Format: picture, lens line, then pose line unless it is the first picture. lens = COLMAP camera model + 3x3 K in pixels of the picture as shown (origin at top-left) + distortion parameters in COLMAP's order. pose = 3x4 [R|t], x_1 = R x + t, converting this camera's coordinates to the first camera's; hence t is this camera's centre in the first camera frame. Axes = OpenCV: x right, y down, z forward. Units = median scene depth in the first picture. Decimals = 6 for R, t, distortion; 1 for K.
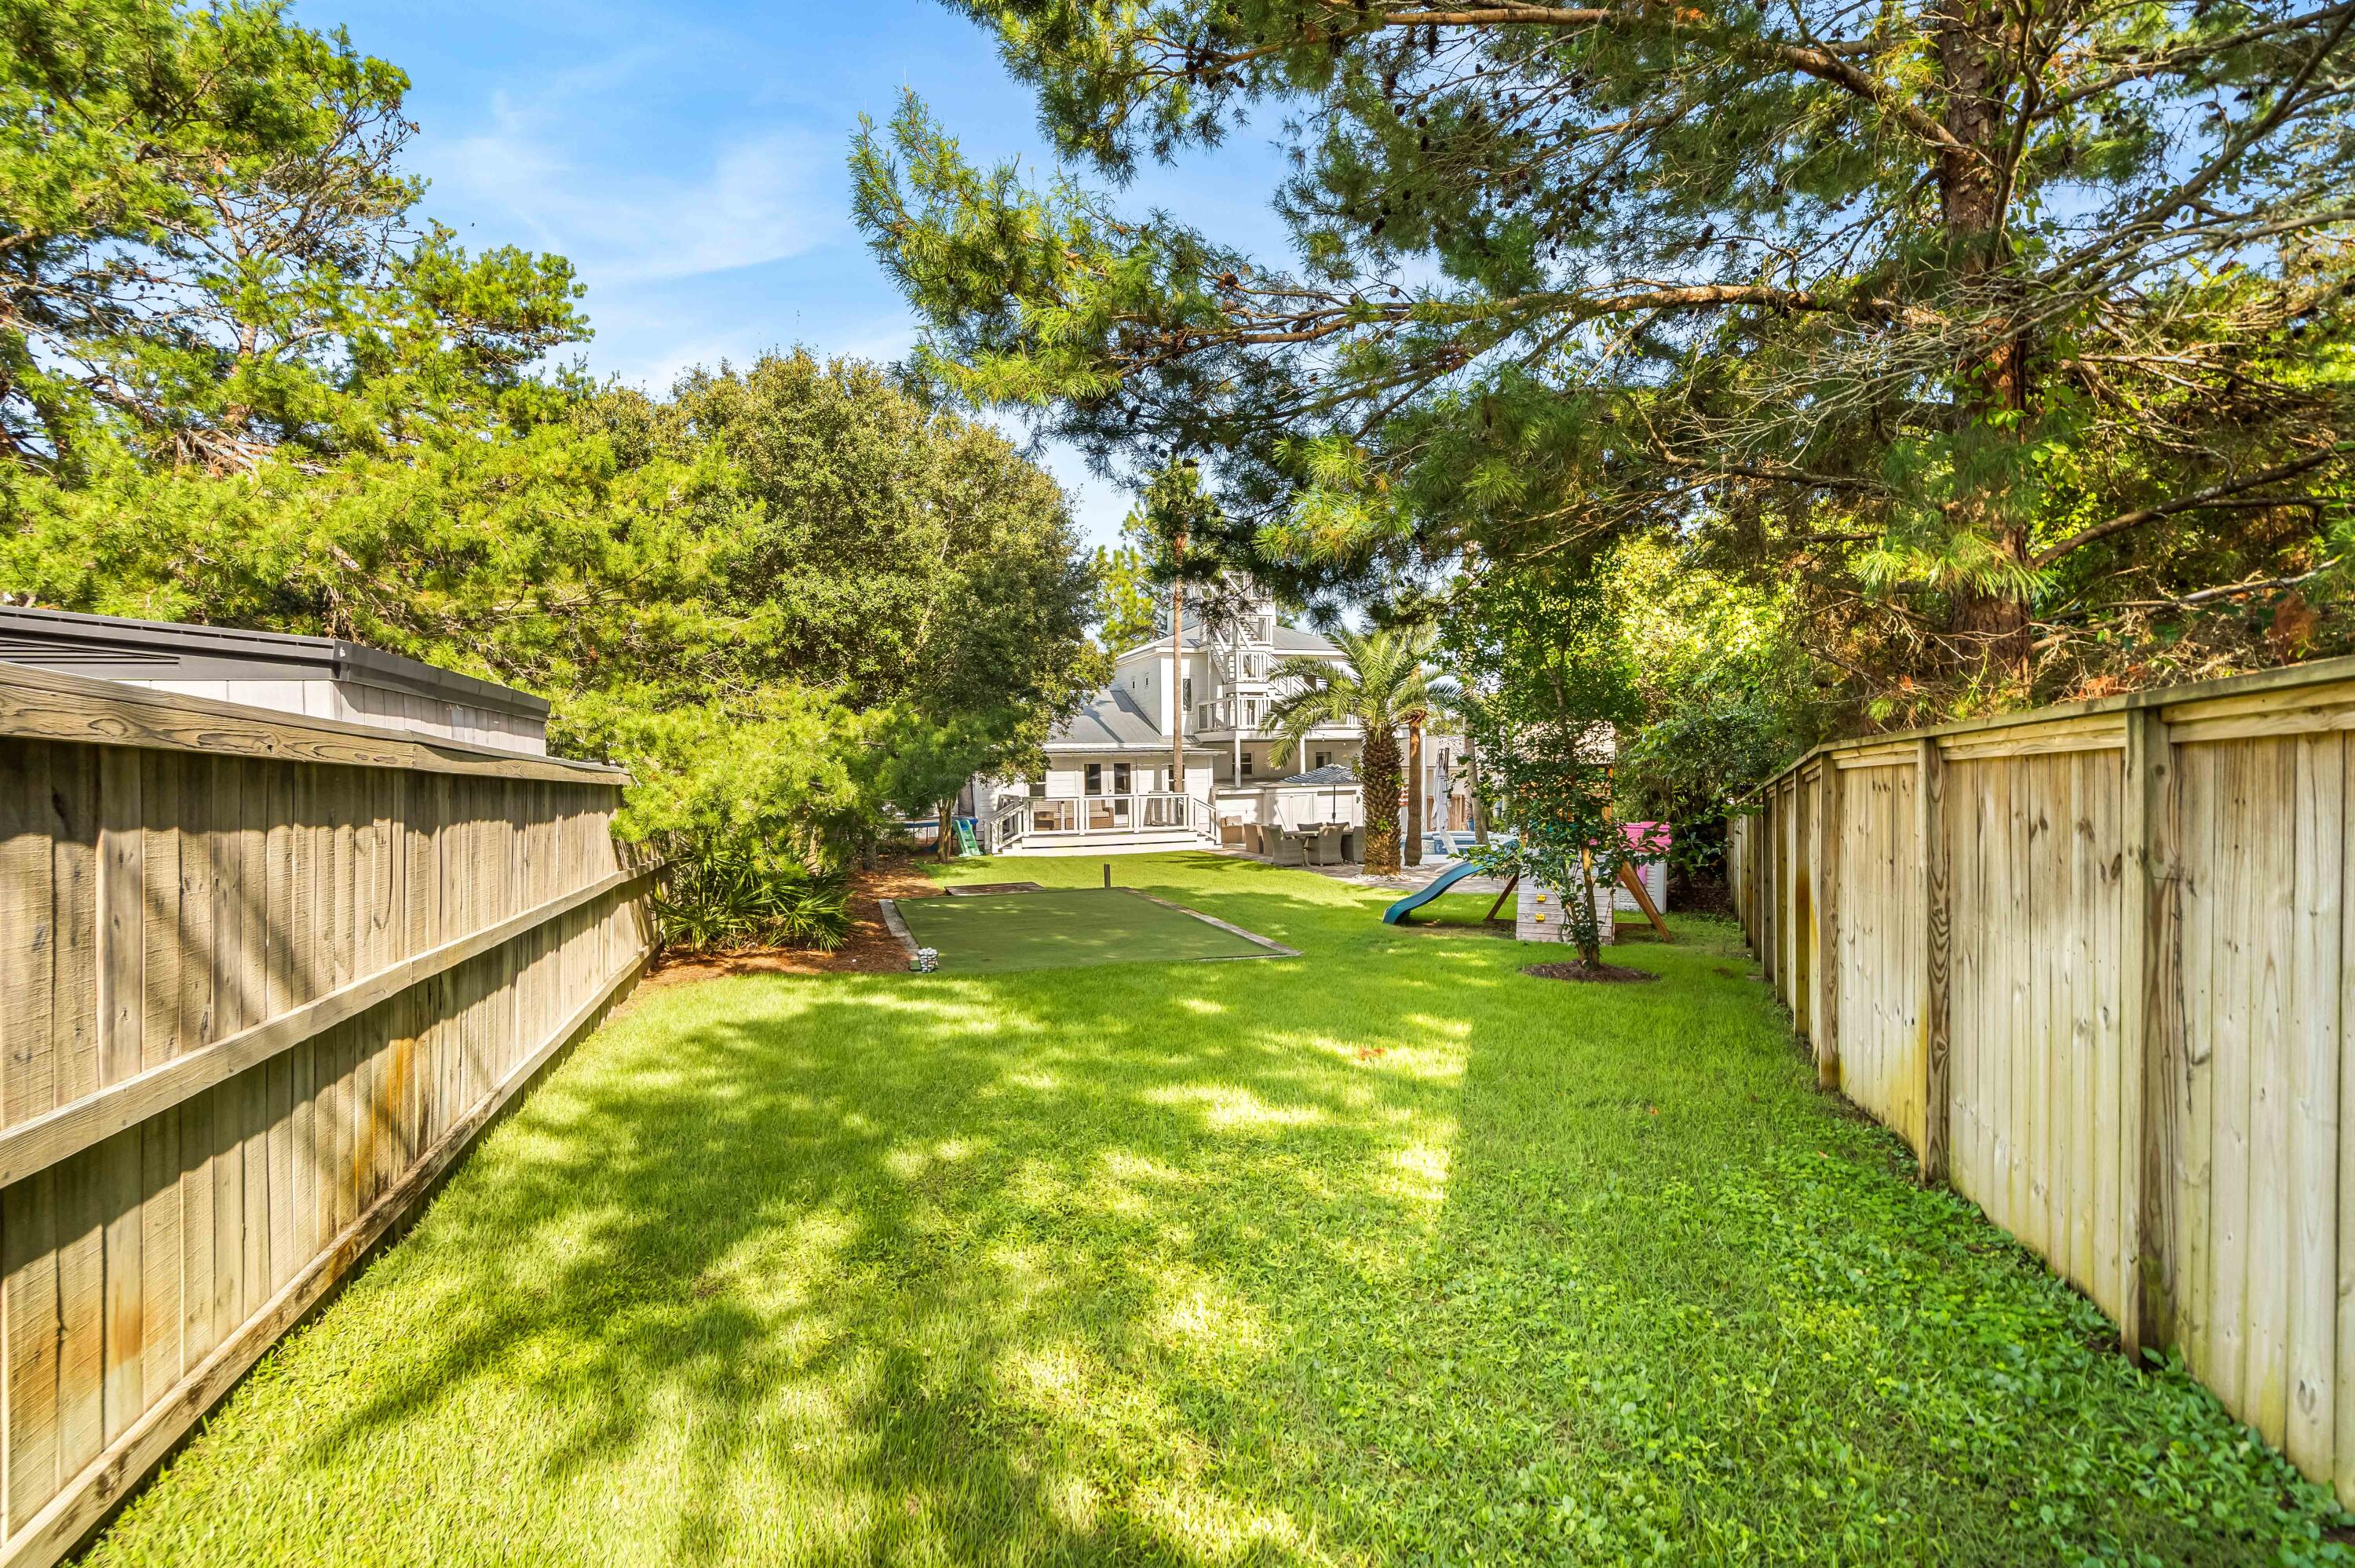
lens RADIAL K [[1108.6, 0, 1182.1], [0, 1108.6, 769.8], [0, 0, 1]] dist [0.003384, -0.002166]
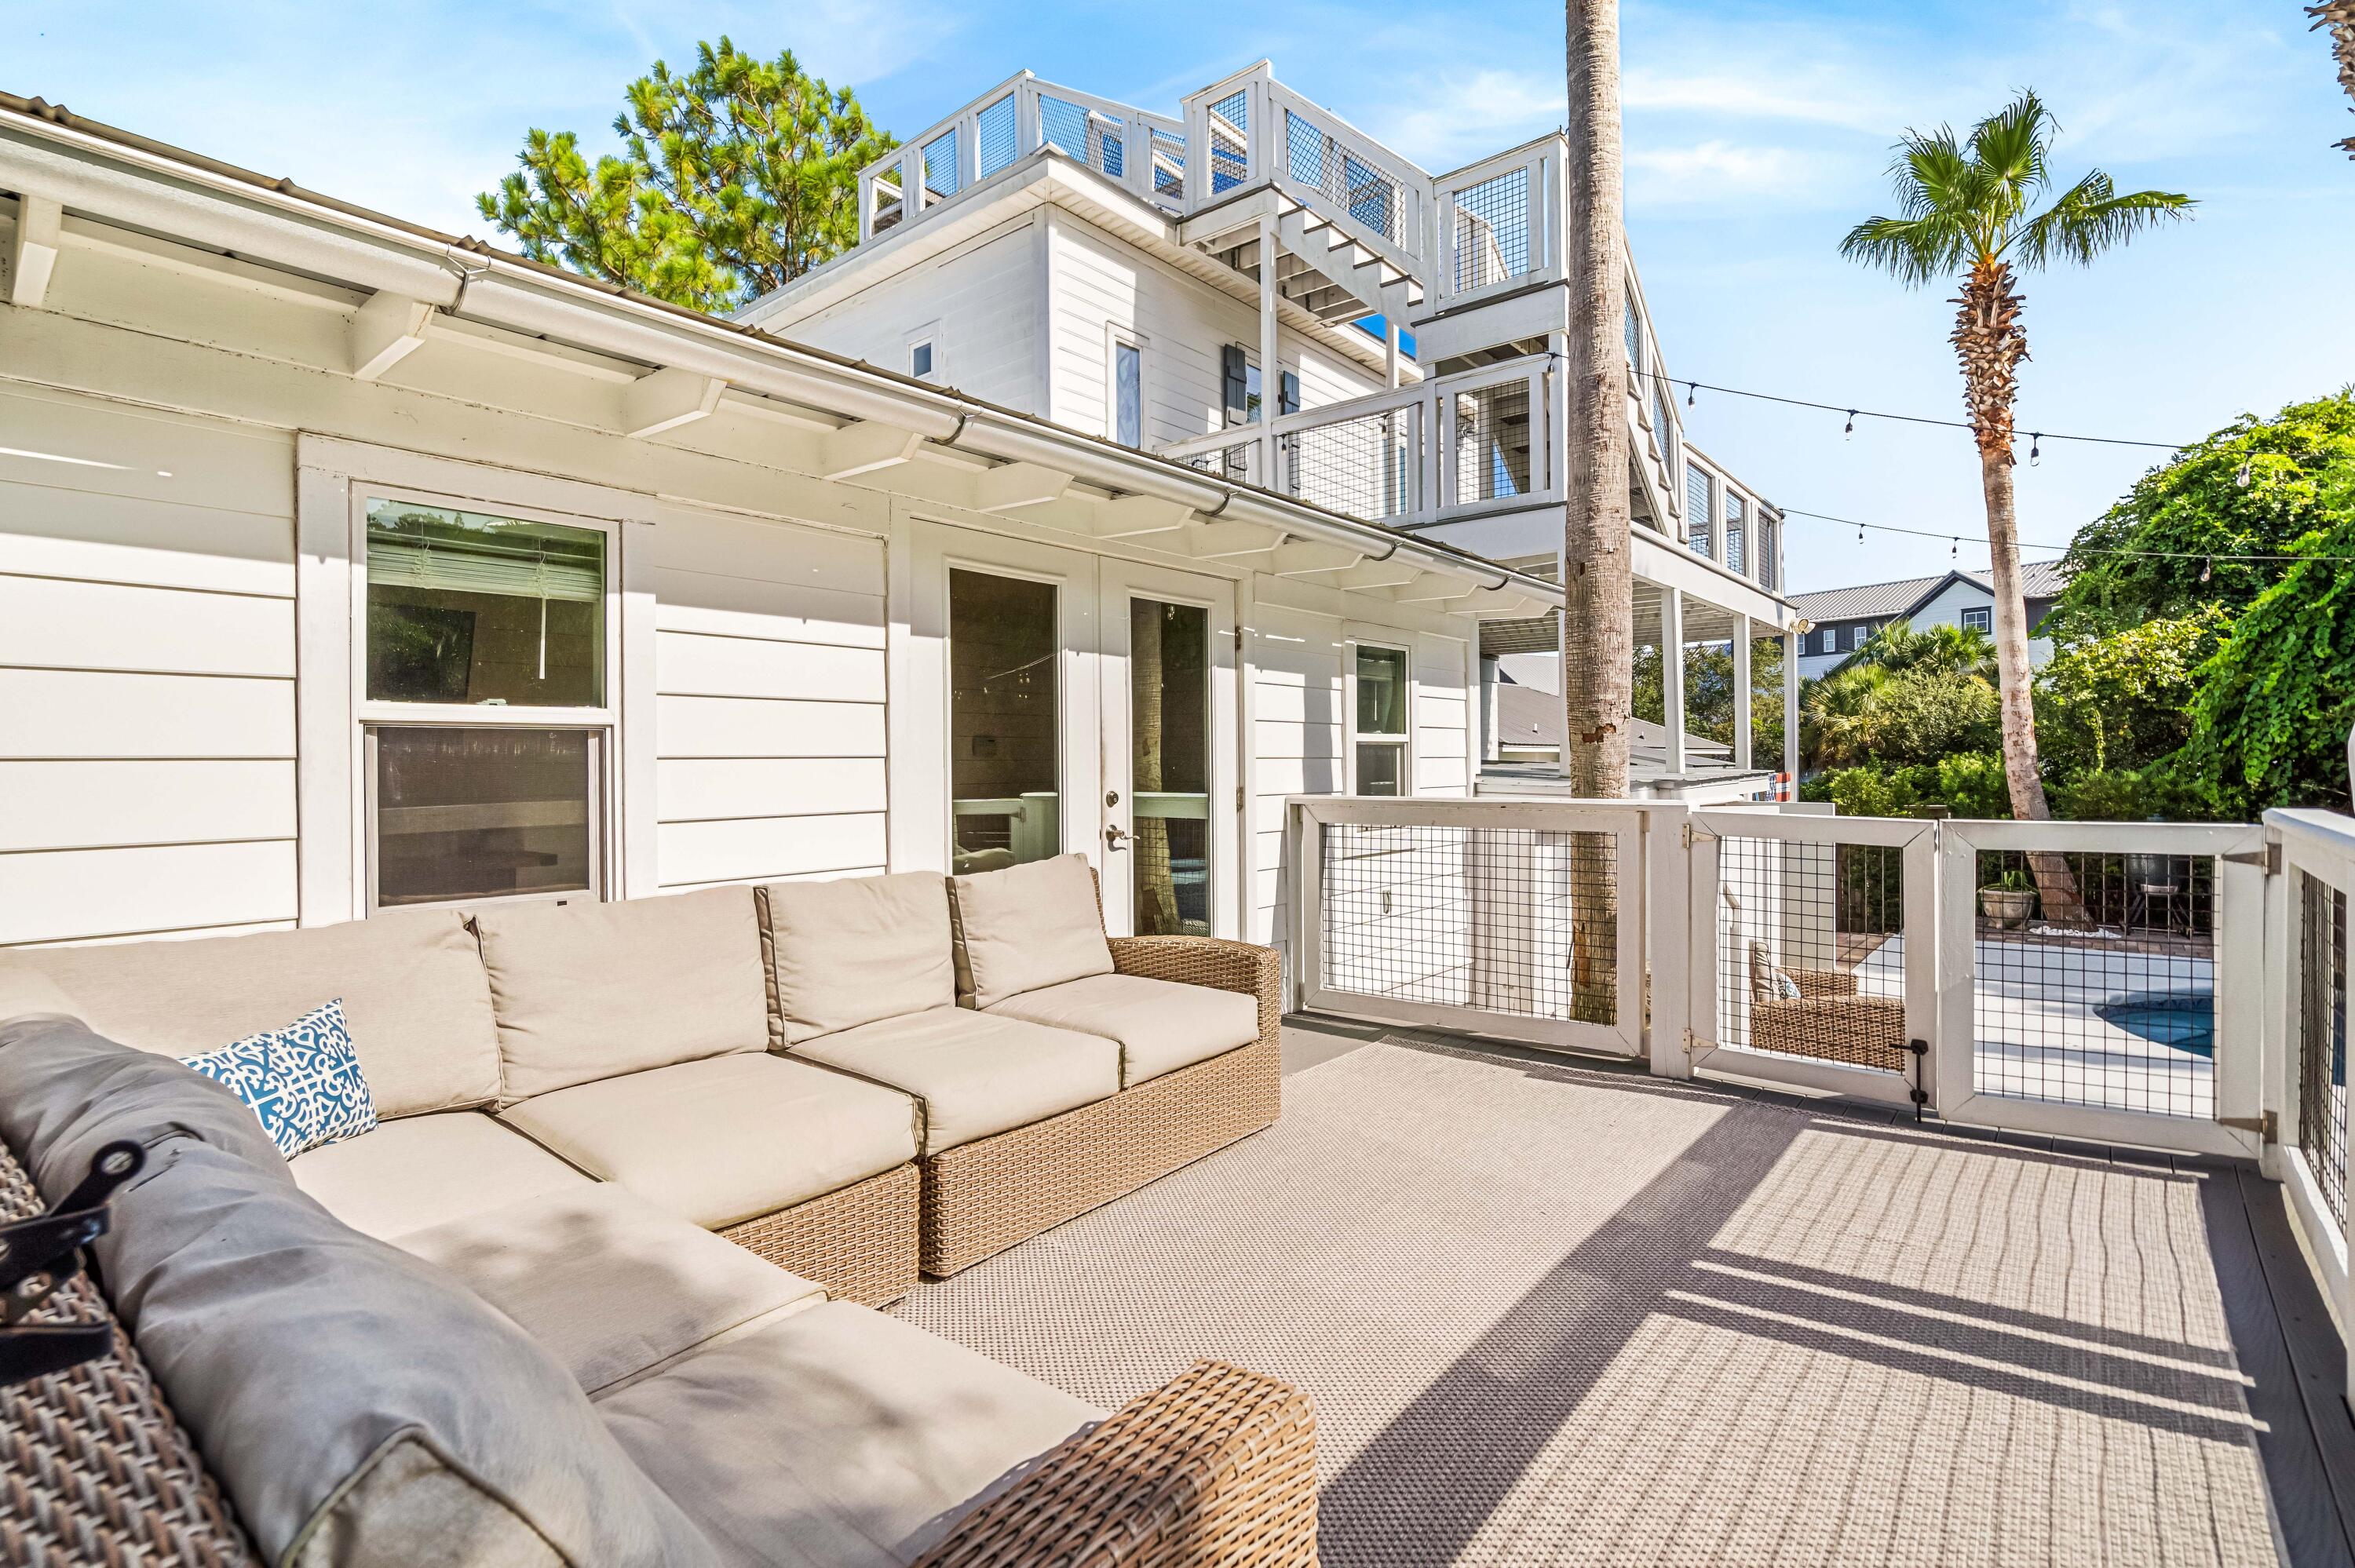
lens RADIAL K [[1108.6, 0, 1168.9], [0, 1108.6, 777.8], [0, 0, 1]] dist [0.003384, -0.002166]
pose [[0.916061, 0.000547, 0.401038, -0.119247], [-0.002317, 0.999990, 0.003930, 0.016737], [-0.401032, -0.004529, 0.916053, 0.917077]]
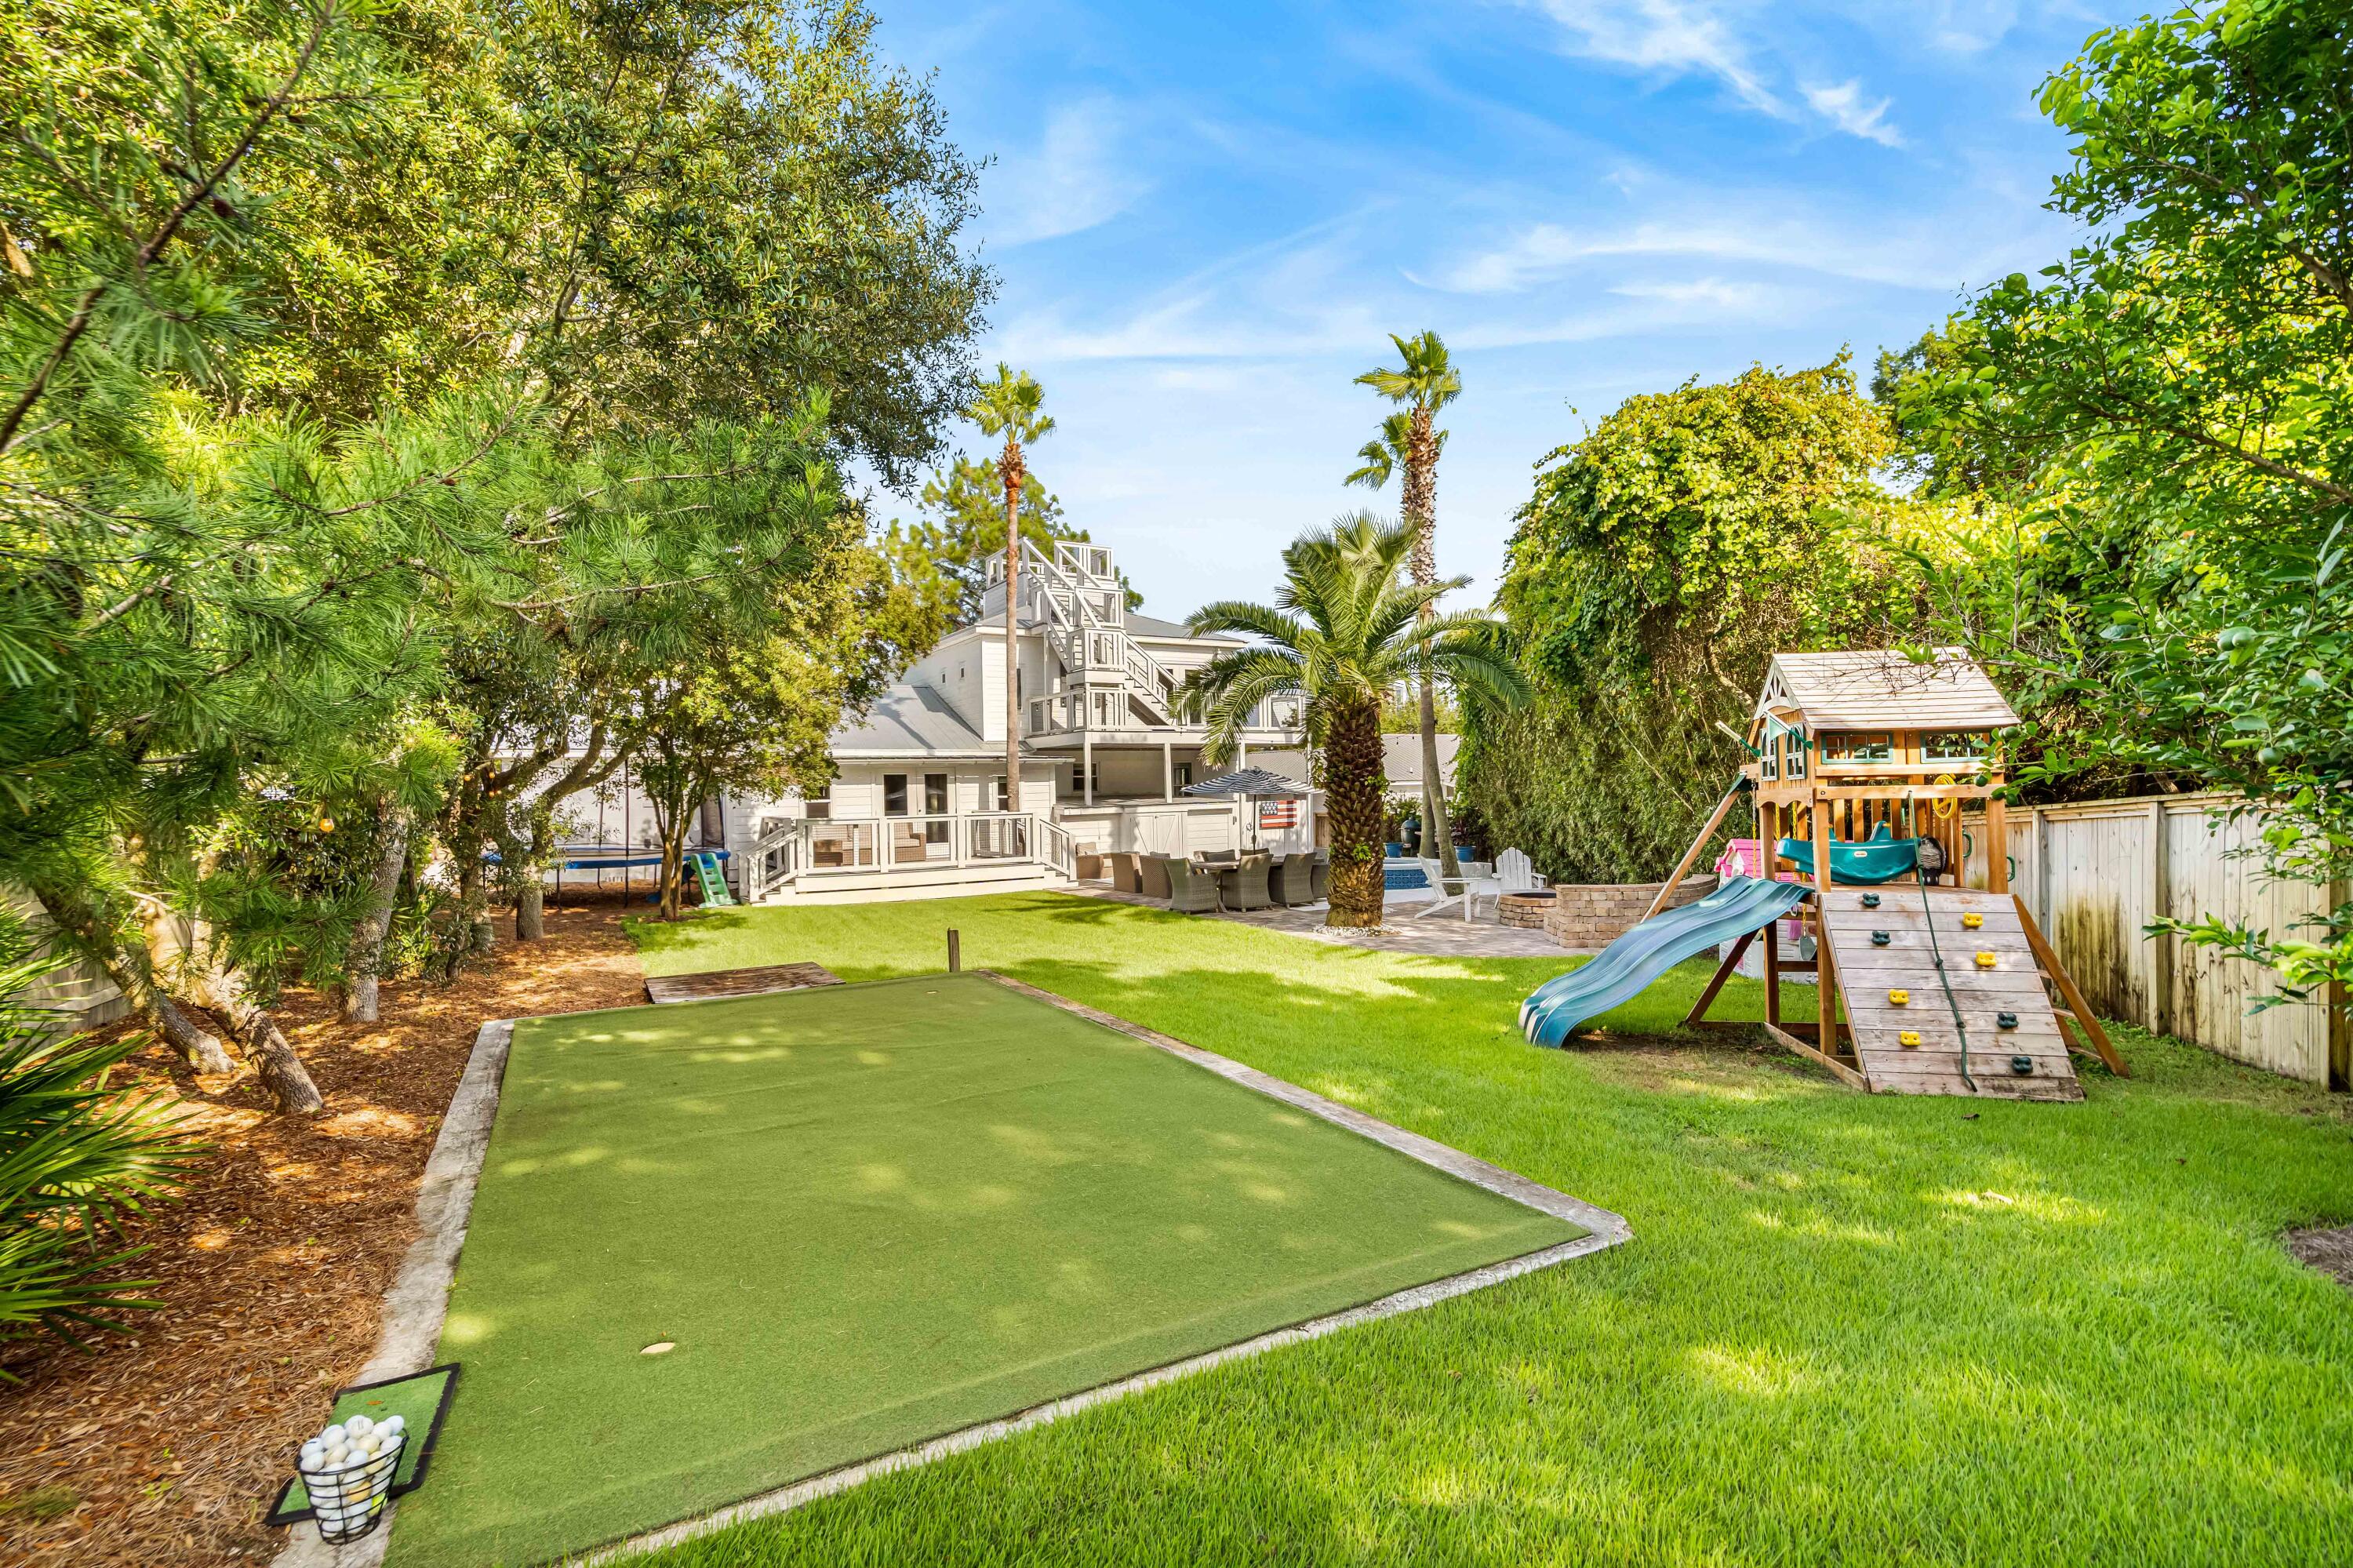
lens RADIAL K [[1107.9, 0, 1183.2], [0, 1107.9, 789.3], [0, 0, 1]] dist [0.003384, -0.002166]
pose [[0.981449, -0.005295, 0.191650, -0.035669], [0.006551, 0.999961, -0.005921, 0.010513], [-0.191612, 0.007066, 0.981445, 0.249192]]
